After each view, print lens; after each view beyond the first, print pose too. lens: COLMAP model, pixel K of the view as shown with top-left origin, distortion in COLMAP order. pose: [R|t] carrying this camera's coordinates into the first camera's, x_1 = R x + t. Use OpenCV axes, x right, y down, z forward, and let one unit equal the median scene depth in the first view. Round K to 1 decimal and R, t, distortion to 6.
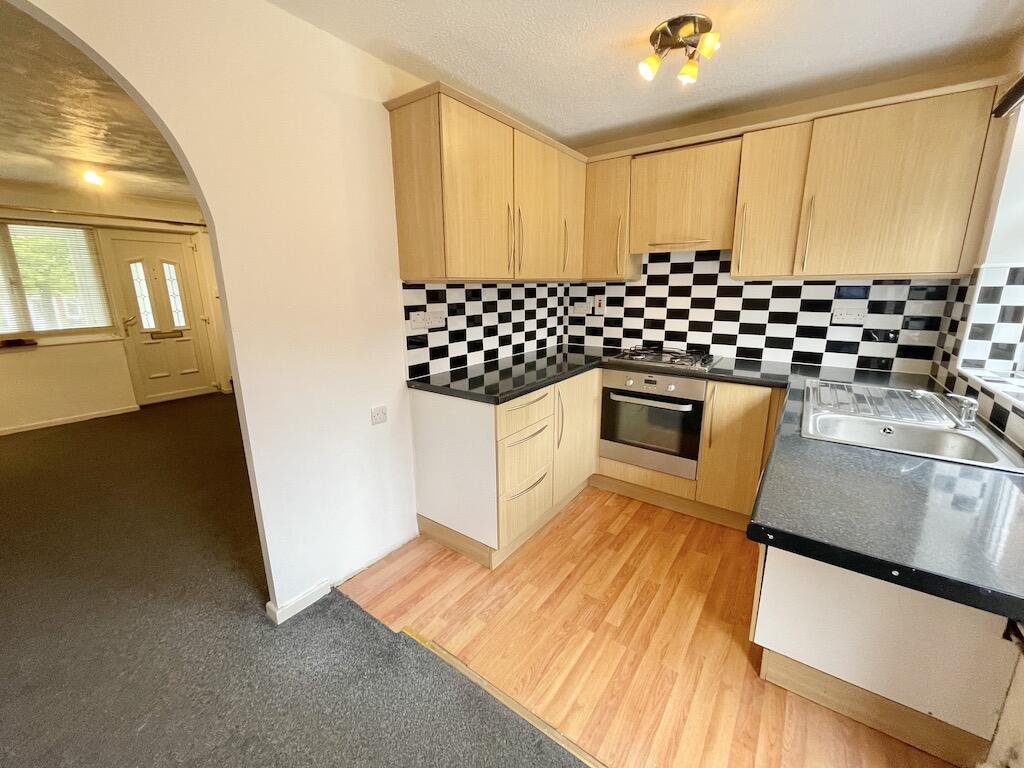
lens RADIAL K [[411.2, 0, 510.7], [0, 411.2, 382.7], [0, 0, 1]] dist [0.001850, -0.004037]
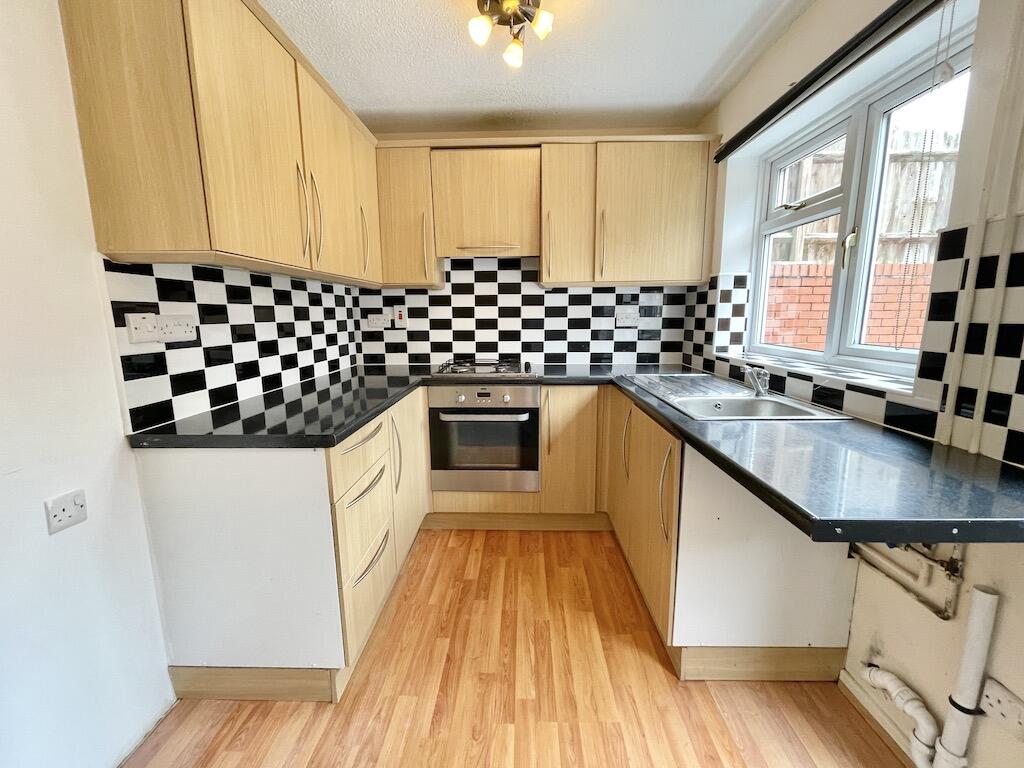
lens RADIAL K [[411.2, 0, 510.7], [0, 411.2, 382.7], [0, 0, 1]] dist [0.001850, -0.004037]
pose [[0.824721, -0.091278, 0.558125, -0.114522], [0.130538, 0.990964, -0.030824, 0.007519], [-0.550268, 0.098278, 0.829184, 0.220836]]
